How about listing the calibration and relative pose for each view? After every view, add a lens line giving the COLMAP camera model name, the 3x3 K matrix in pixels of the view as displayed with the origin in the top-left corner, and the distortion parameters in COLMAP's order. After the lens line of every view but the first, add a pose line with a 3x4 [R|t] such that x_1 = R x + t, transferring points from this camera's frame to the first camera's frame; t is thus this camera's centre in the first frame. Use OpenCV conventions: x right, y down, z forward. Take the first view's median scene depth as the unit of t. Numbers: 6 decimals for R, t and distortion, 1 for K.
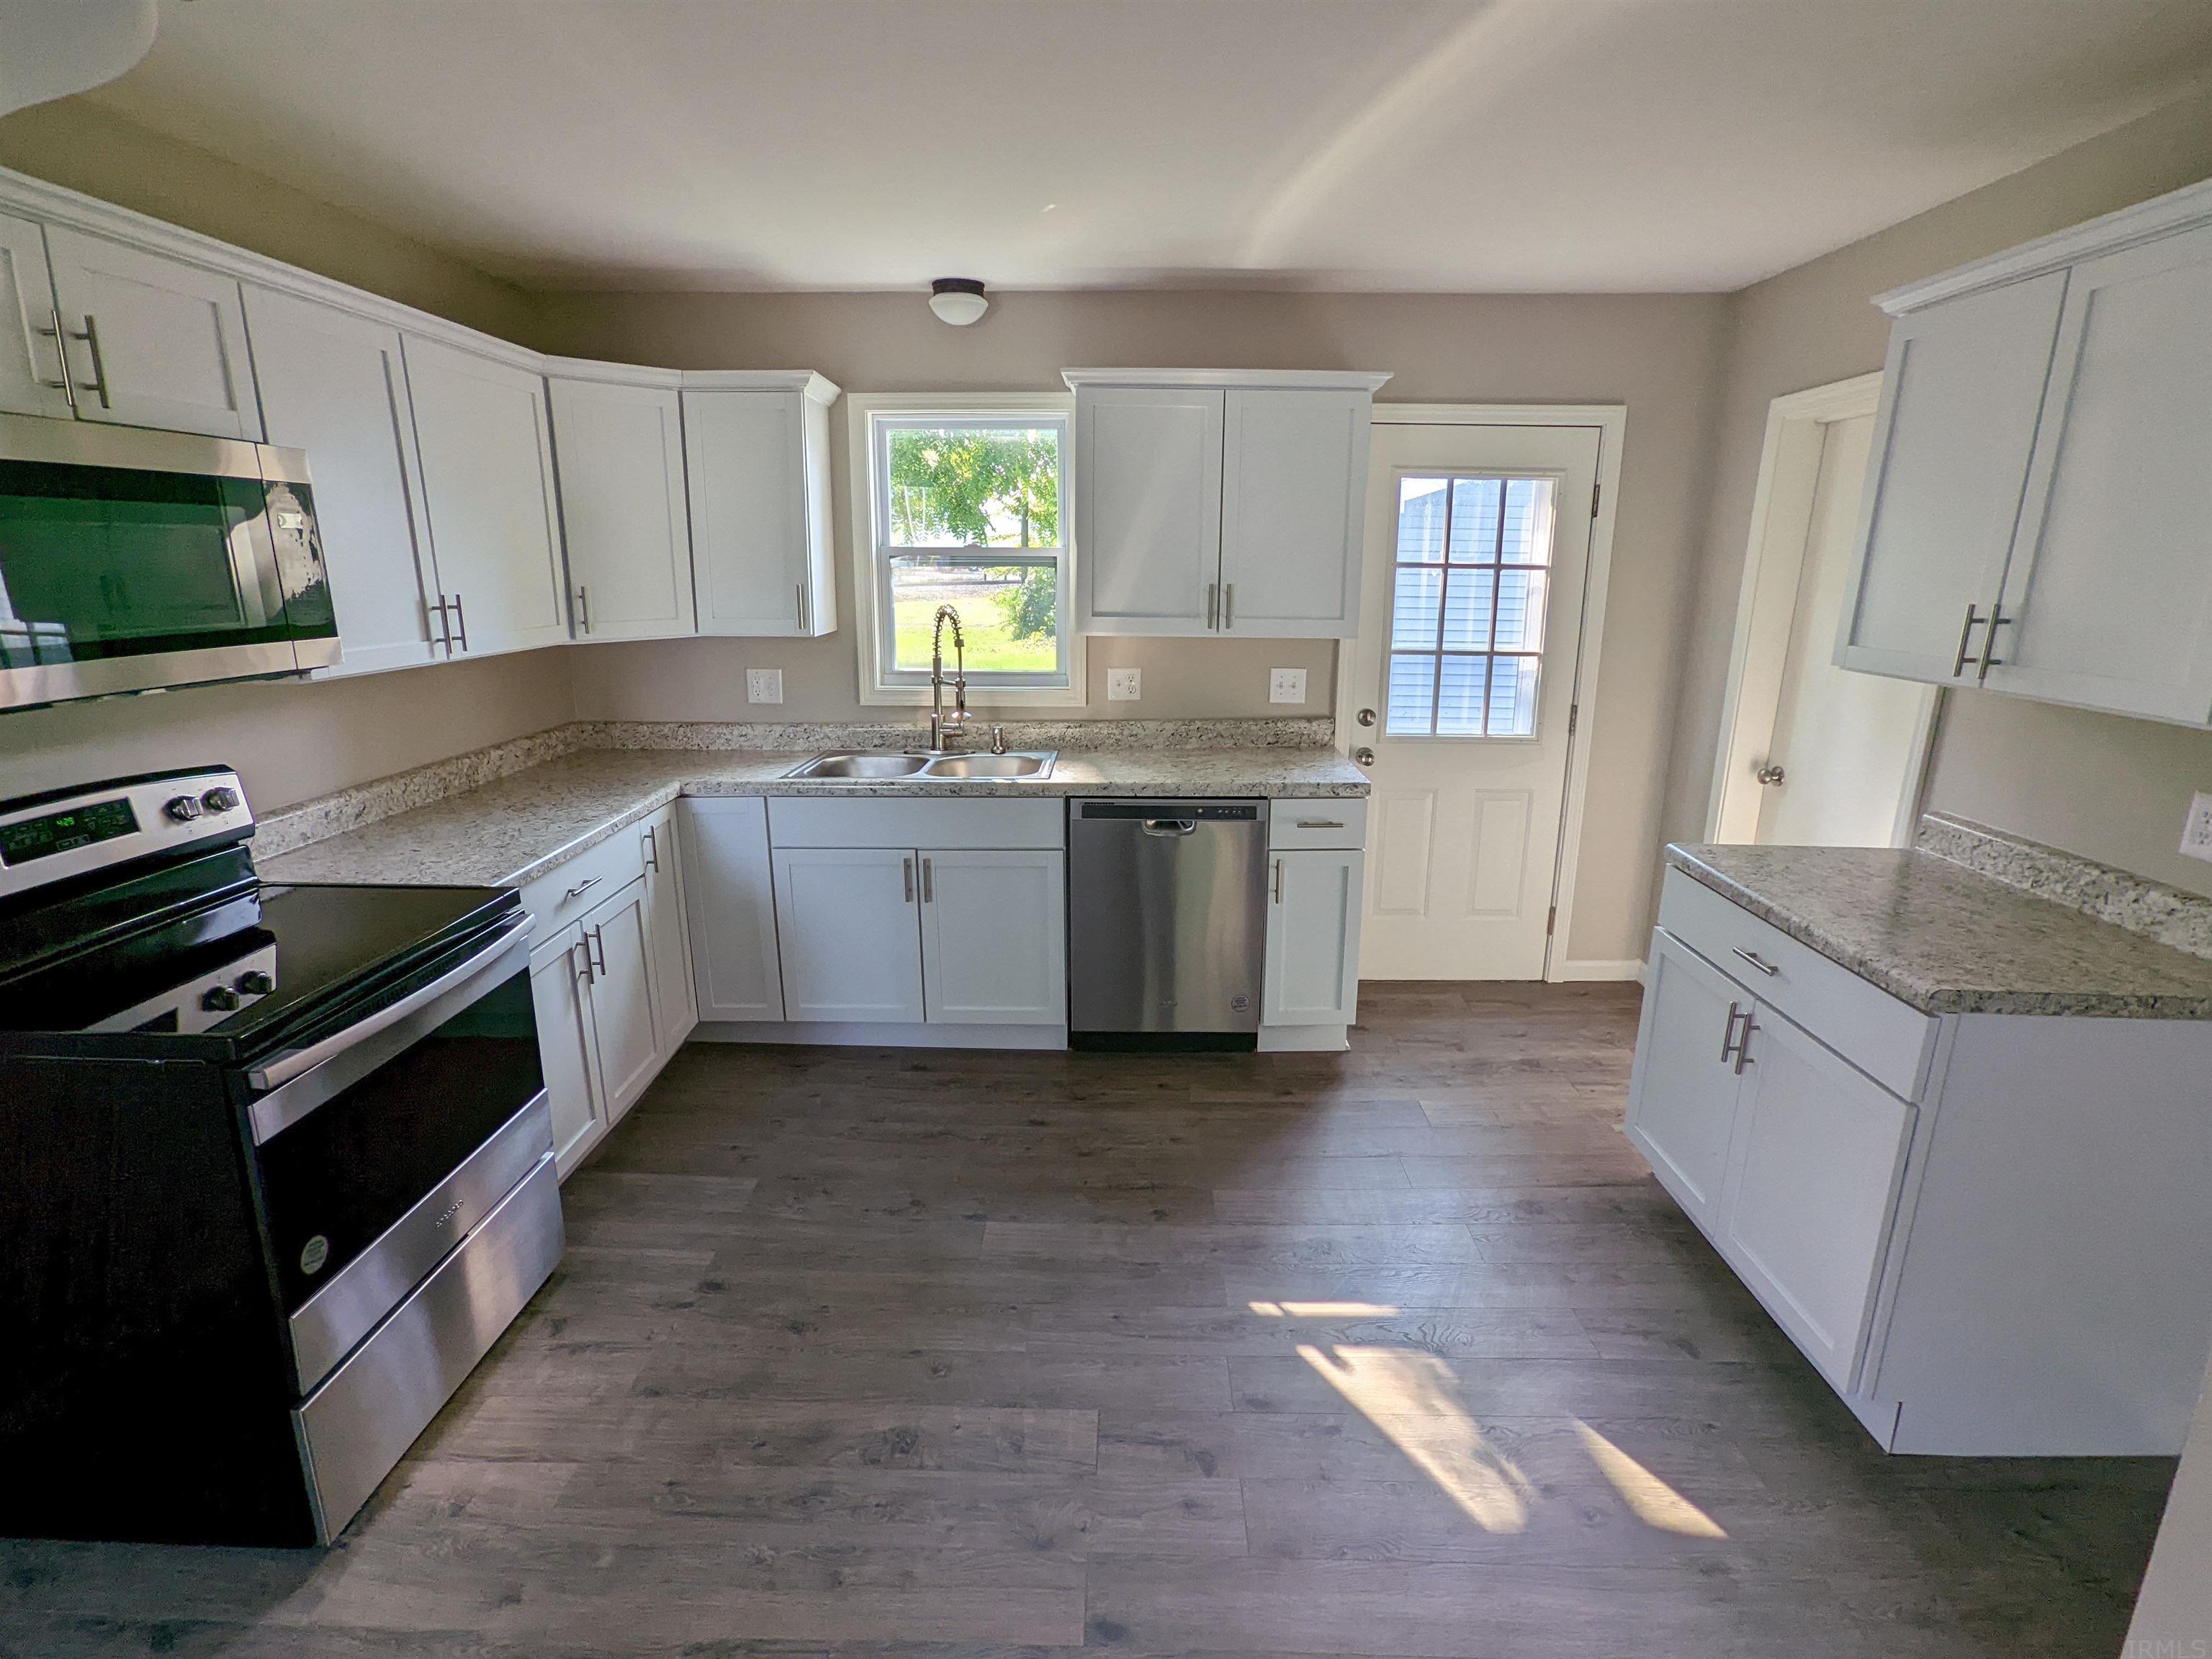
lens RADIAL K [[1080.6, 0, 1100.4], [0, 1080.6, 834.6], [0, 0, 1]] dist [0.002880, 0.001615]
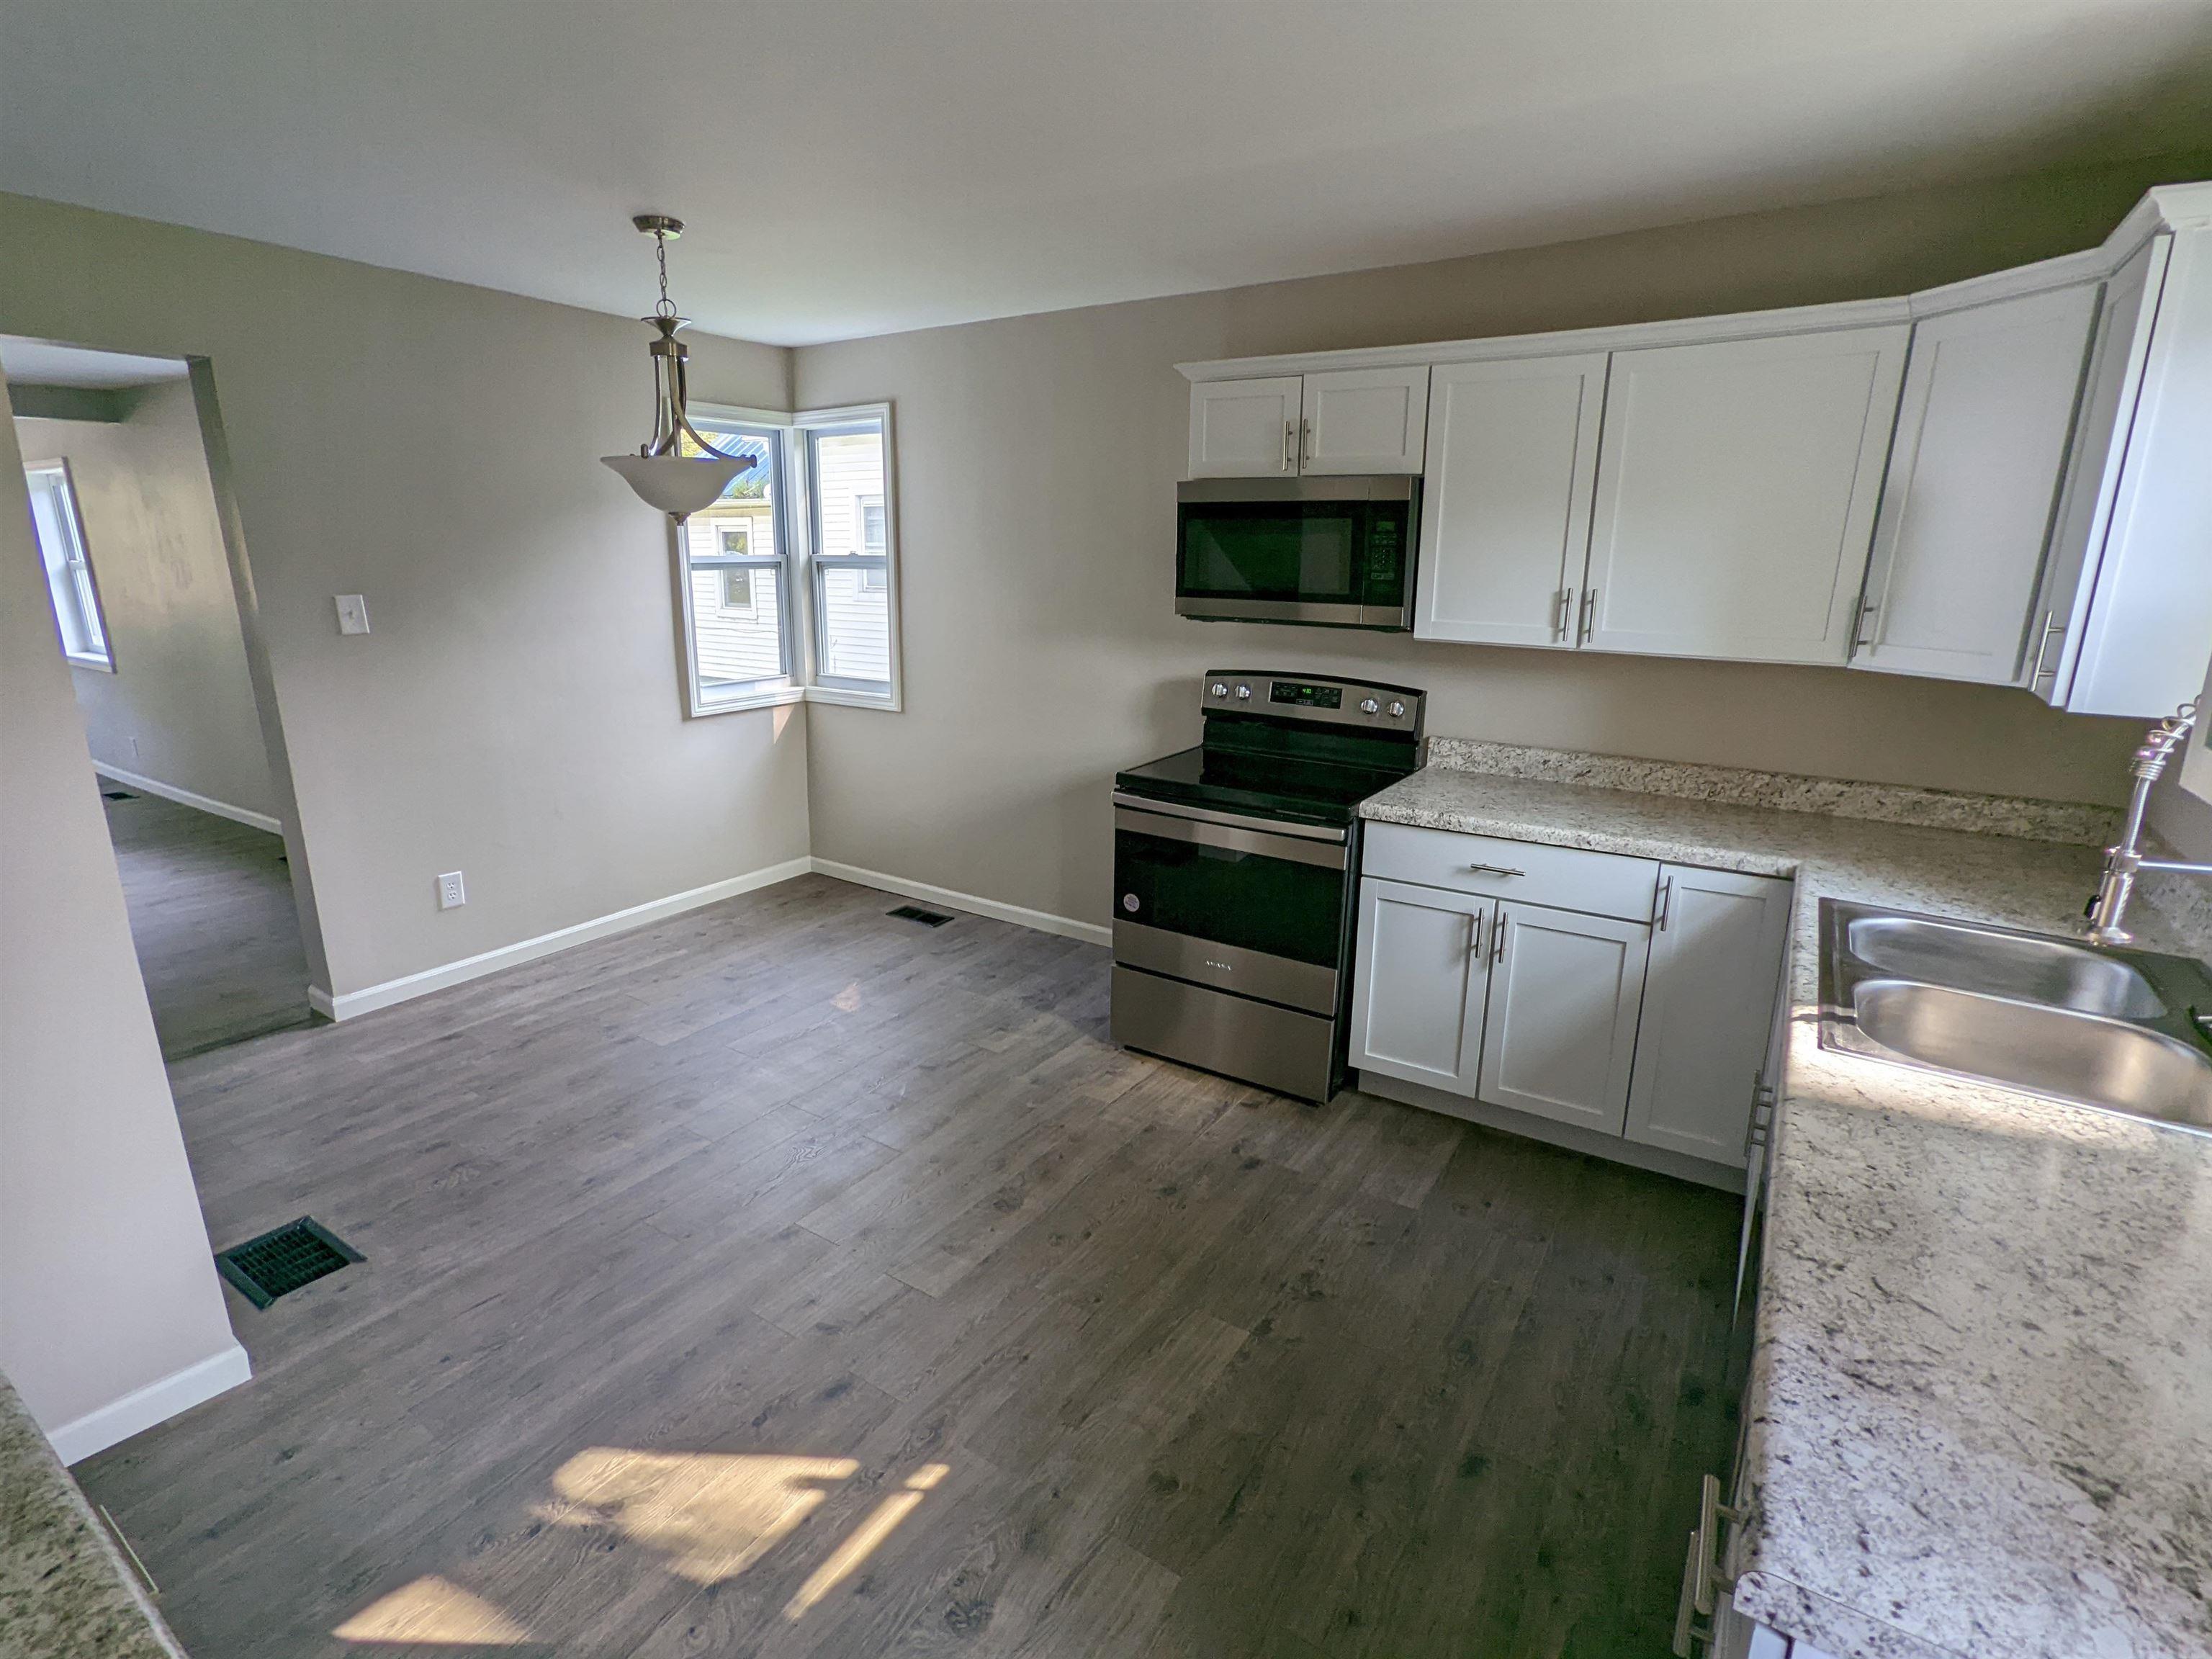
lens RADIAL K [[1080.6, 0, 1095.7], [0, 1080.6, 819.8], [0, 0, 1]] dist [0.002880, 0.001615]
pose [[-0.523230, 0.195605, -0.829439, 0.614806], [-0.230897, 0.904355, 0.358928, -0.295766], [0.820315, 0.379317, -0.428021, 1.180251]]
